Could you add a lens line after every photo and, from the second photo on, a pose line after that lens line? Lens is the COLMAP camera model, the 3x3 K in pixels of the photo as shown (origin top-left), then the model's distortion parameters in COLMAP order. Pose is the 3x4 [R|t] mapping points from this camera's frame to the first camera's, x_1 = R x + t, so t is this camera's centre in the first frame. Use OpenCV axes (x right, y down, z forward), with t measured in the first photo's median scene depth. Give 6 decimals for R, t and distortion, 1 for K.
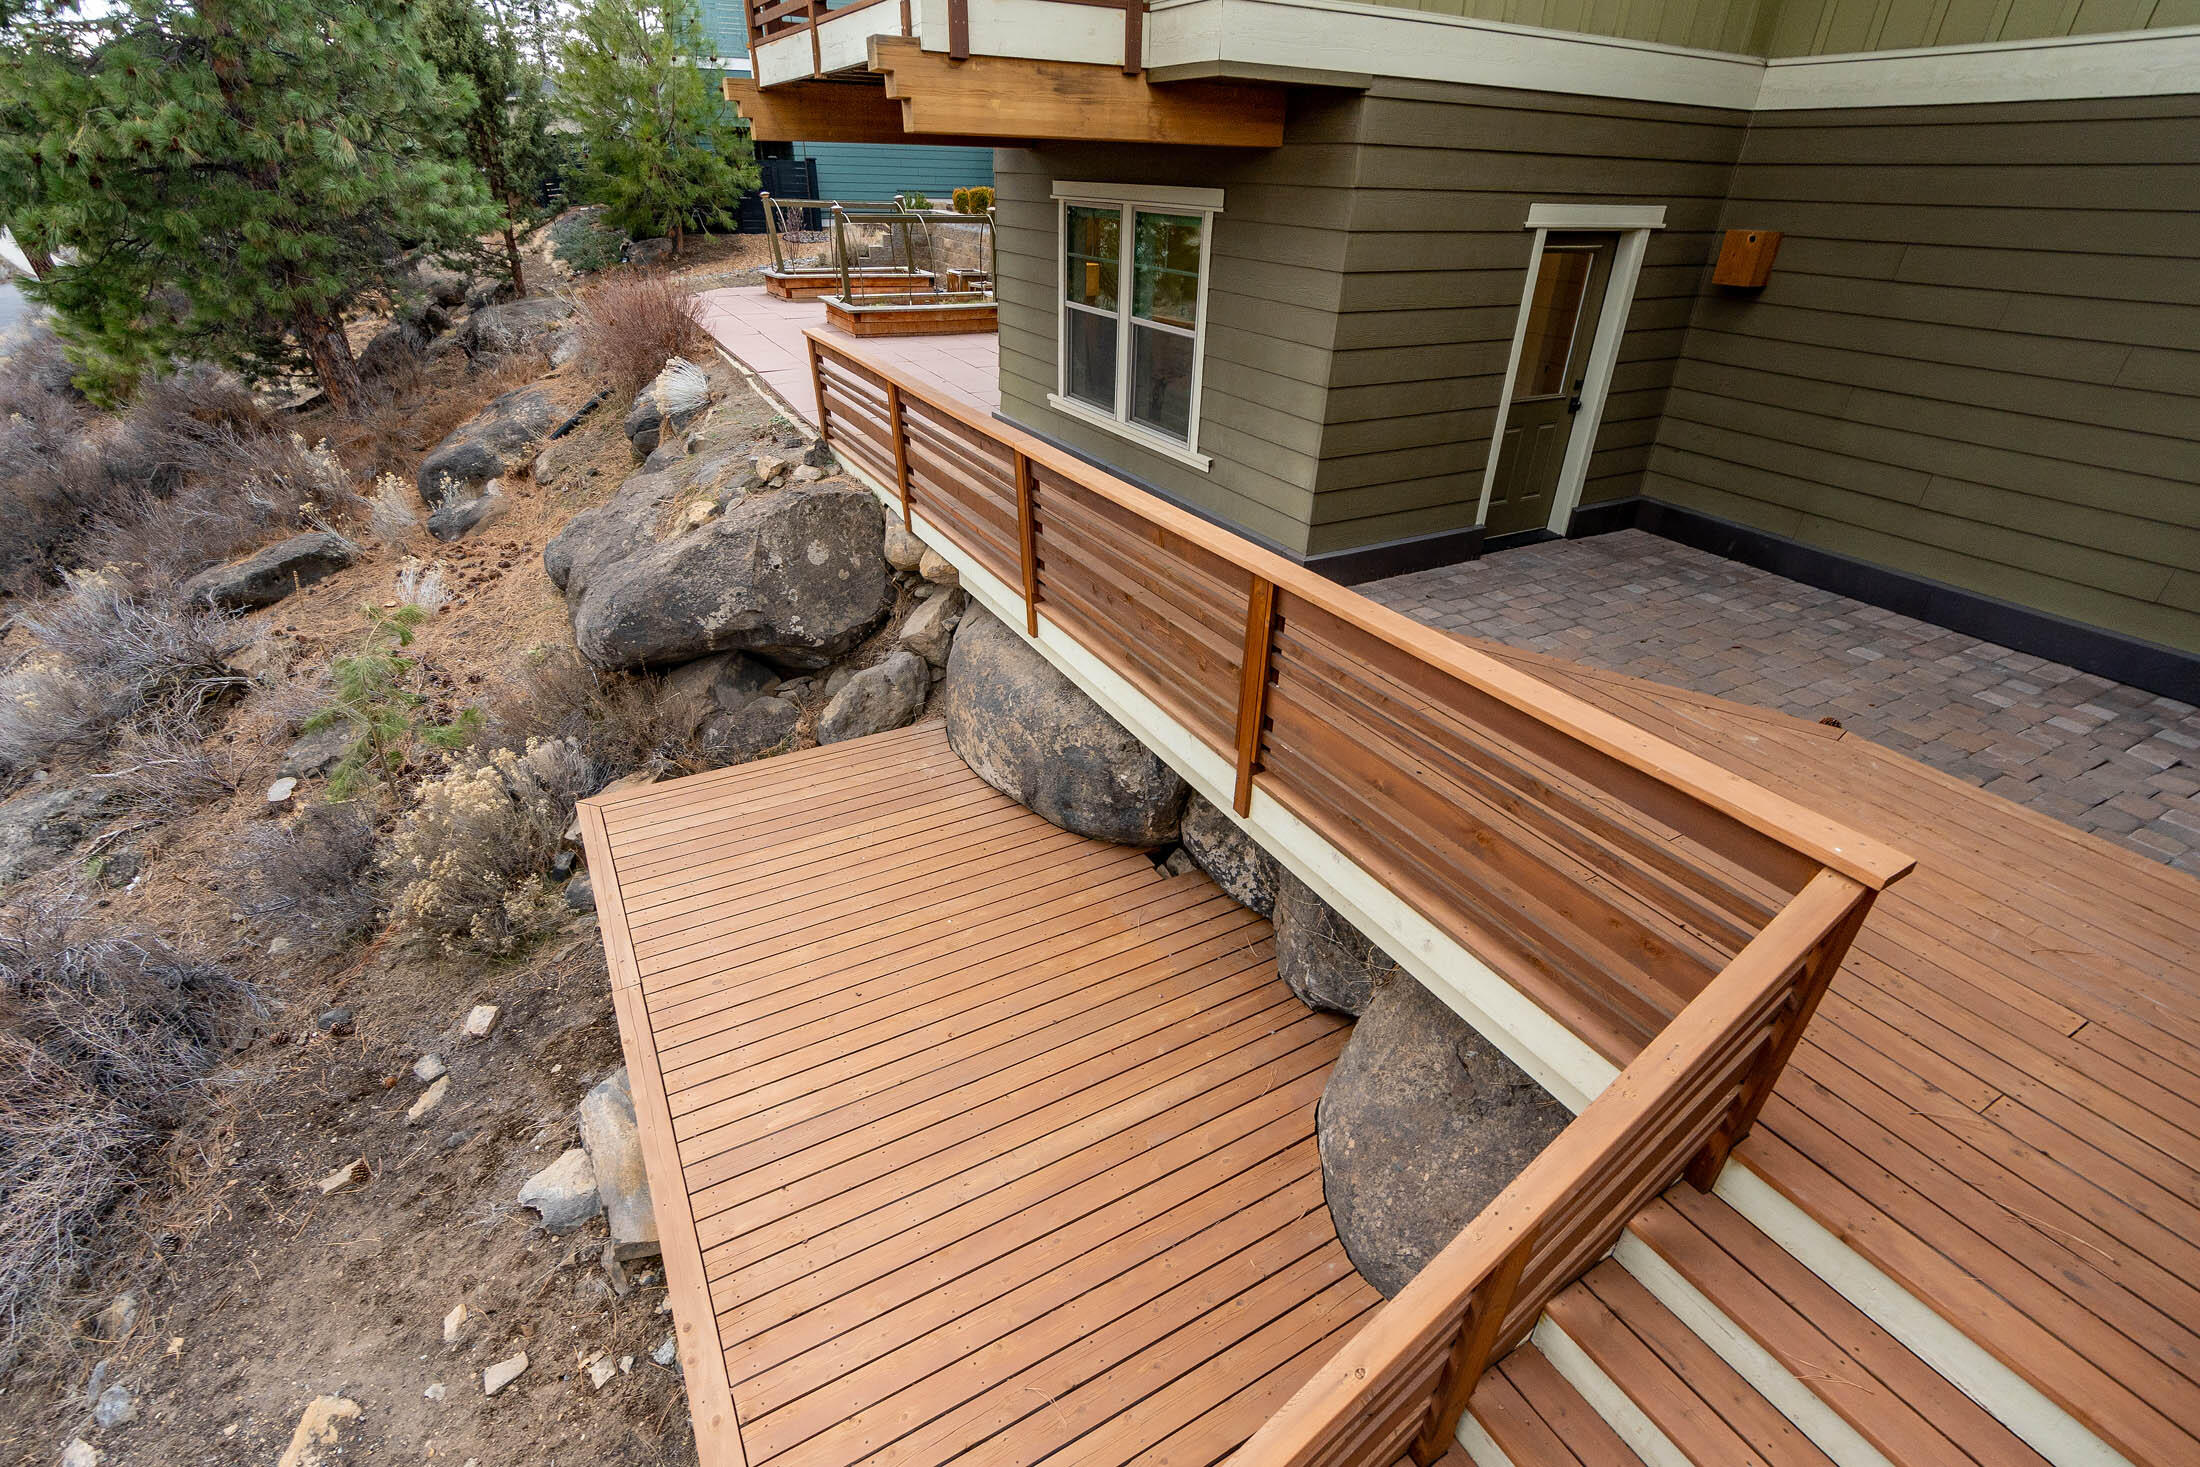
lens RADIAL K [[995.1, 0, 1095.7], [0, 995.1, 746.4], [0, 0, 1]] dist [-0.015327, 0.004908]
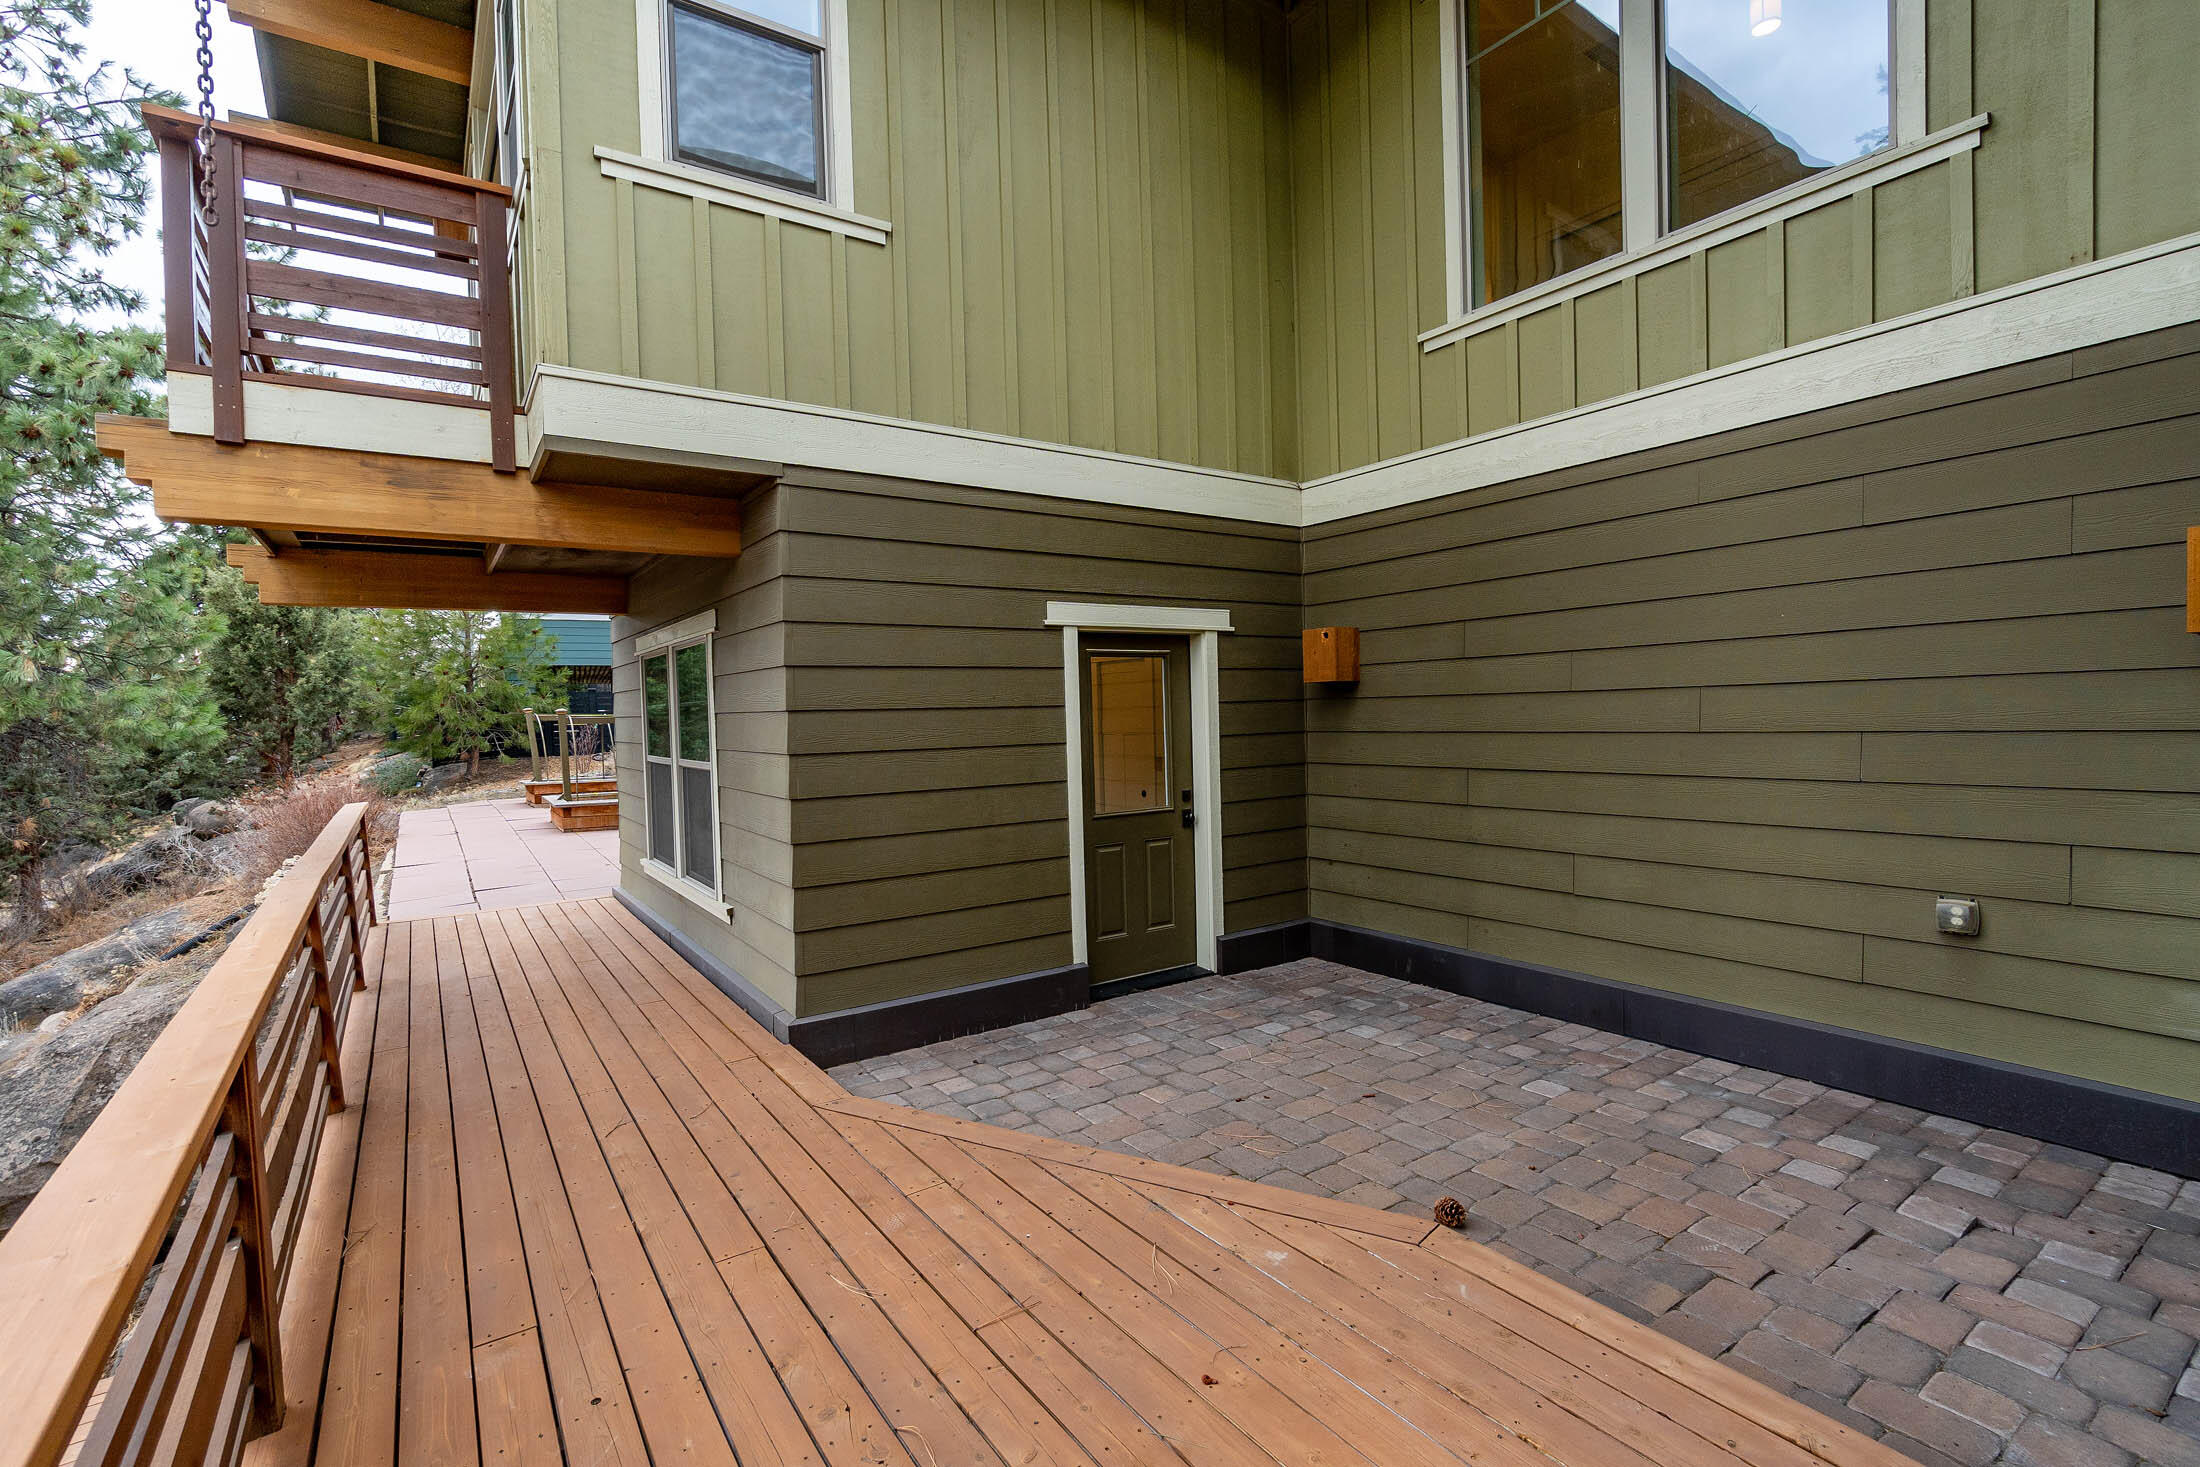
lens RADIAL K [[995.1, 0, 1094.7], [0, 995.1, 748.0], [0, 0, 1]] dist [-0.015327, 0.004908]
pose [[0.993853, -0.053124, 0.097130, 0.374010], [0.092406, 0.881248, -0.463534, -0.008353], [-0.060971, 0.469660, 0.880739, 0.254512]]
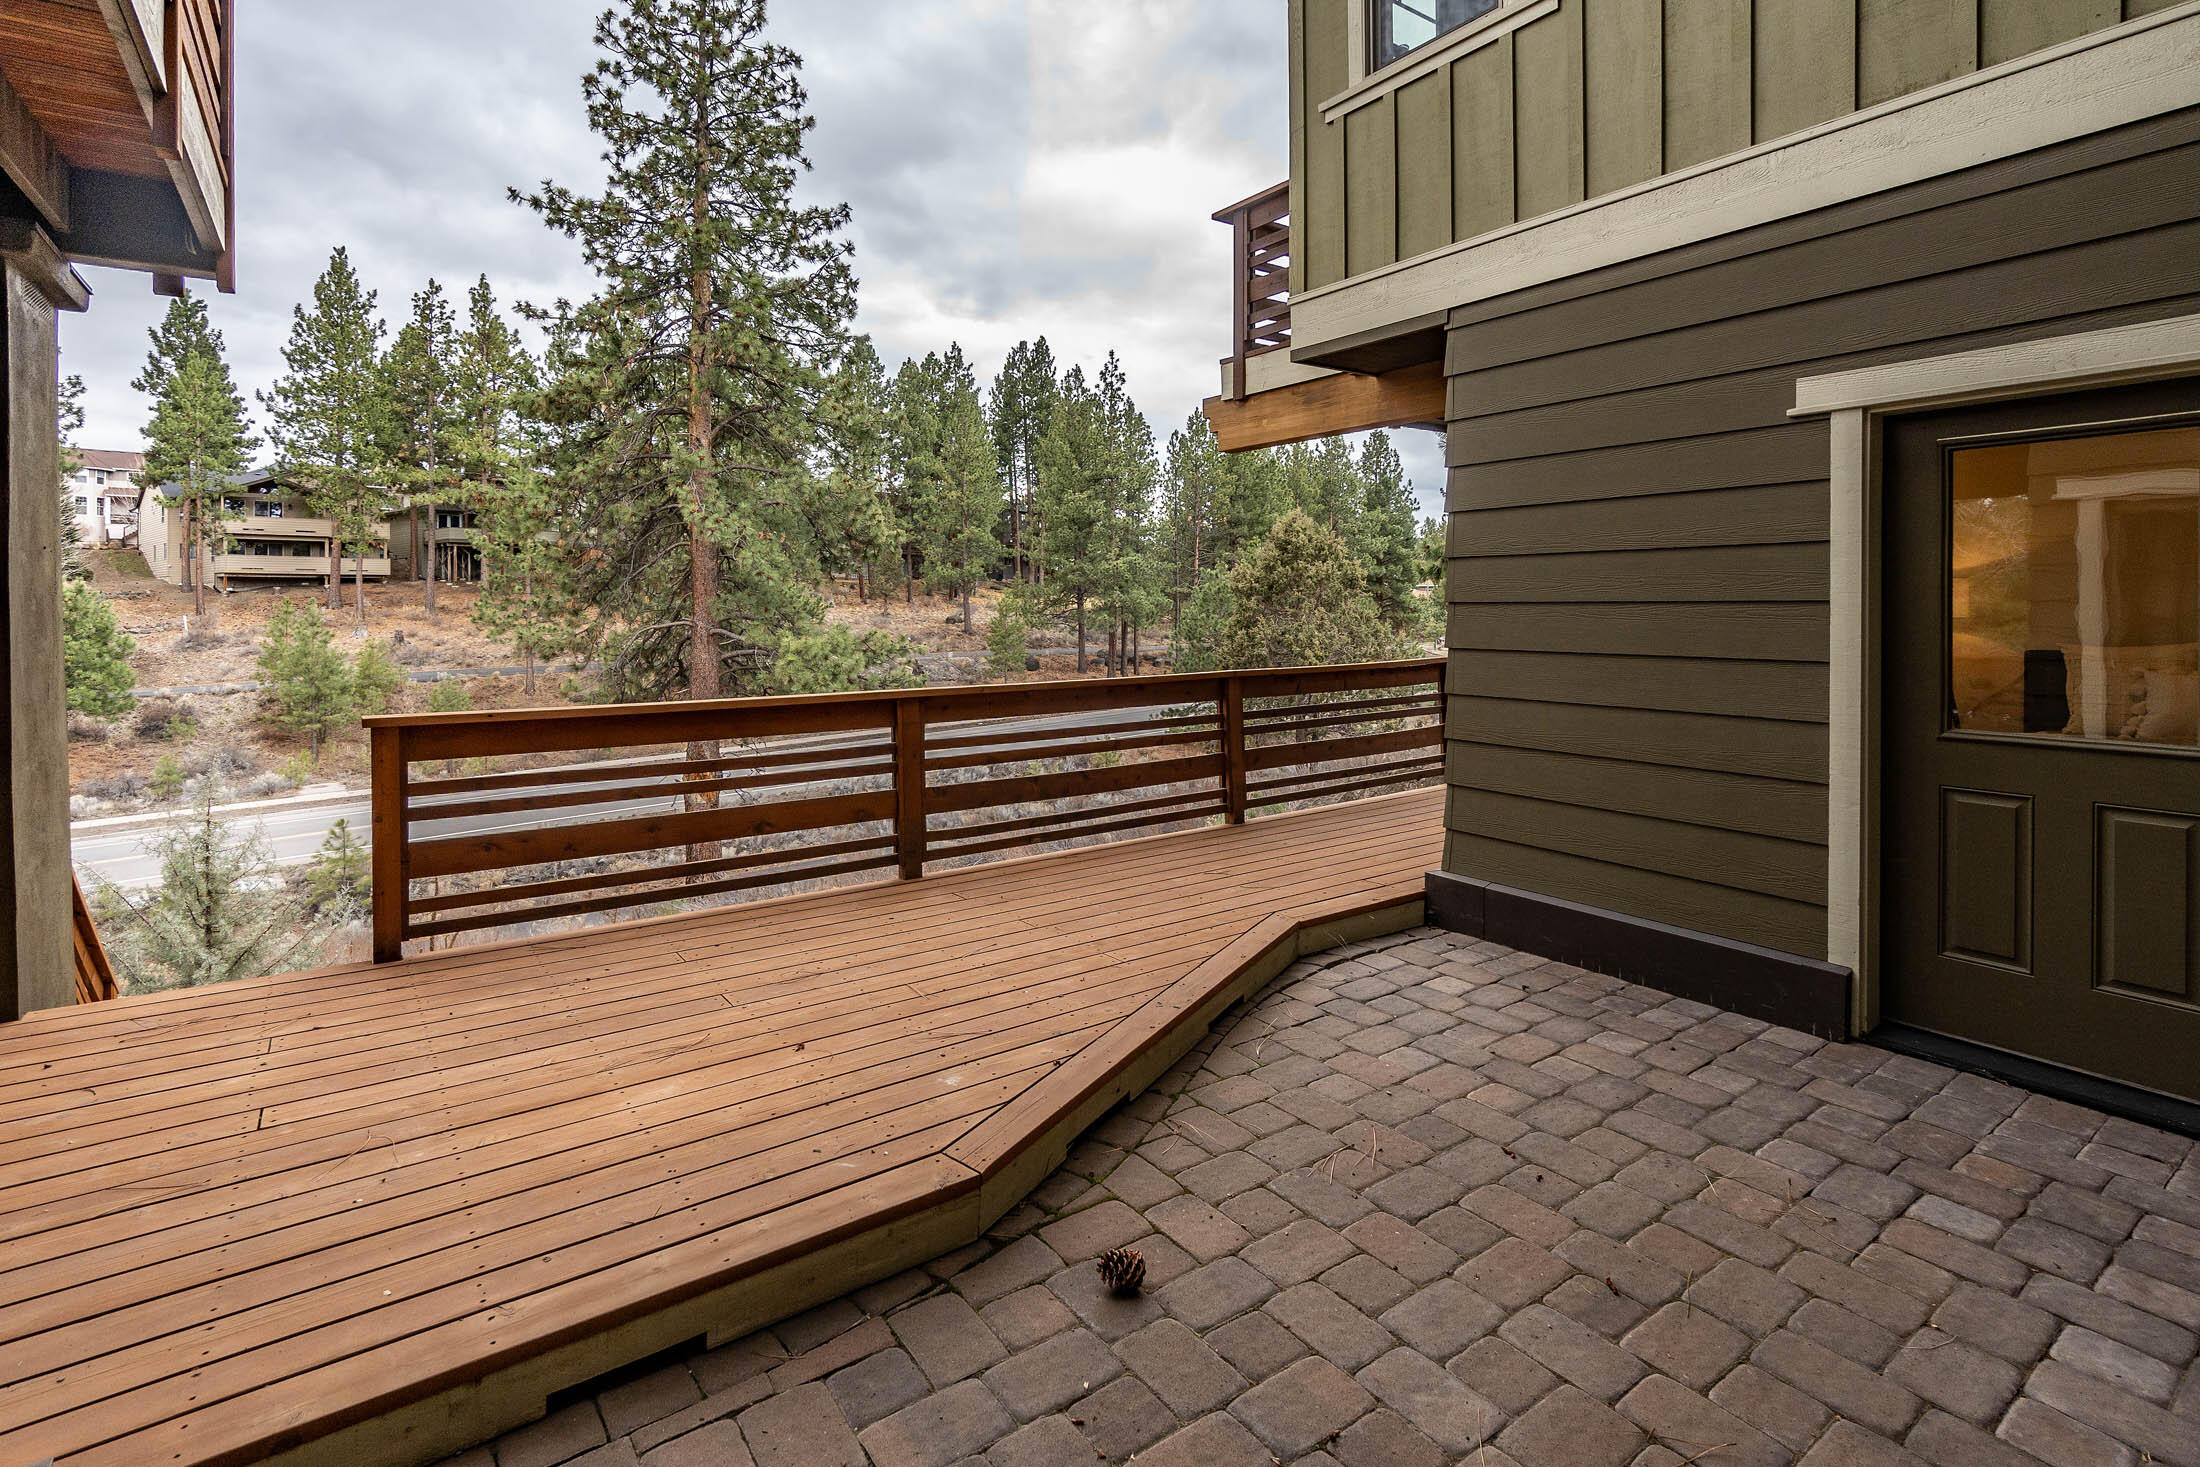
lens RADIAL K [[1055.6, 0, 1146.7], [0, 1055.6, 611.1], [0, 0, 1]] dist [0.004662, 0.000562]
pose [[0.132909, -0.016868, -0.990985, 0.958837], [-0.480192, 0.873574, -0.079272, -0.193611], [0.867036, 0.486399, 0.108006, 0.646847]]
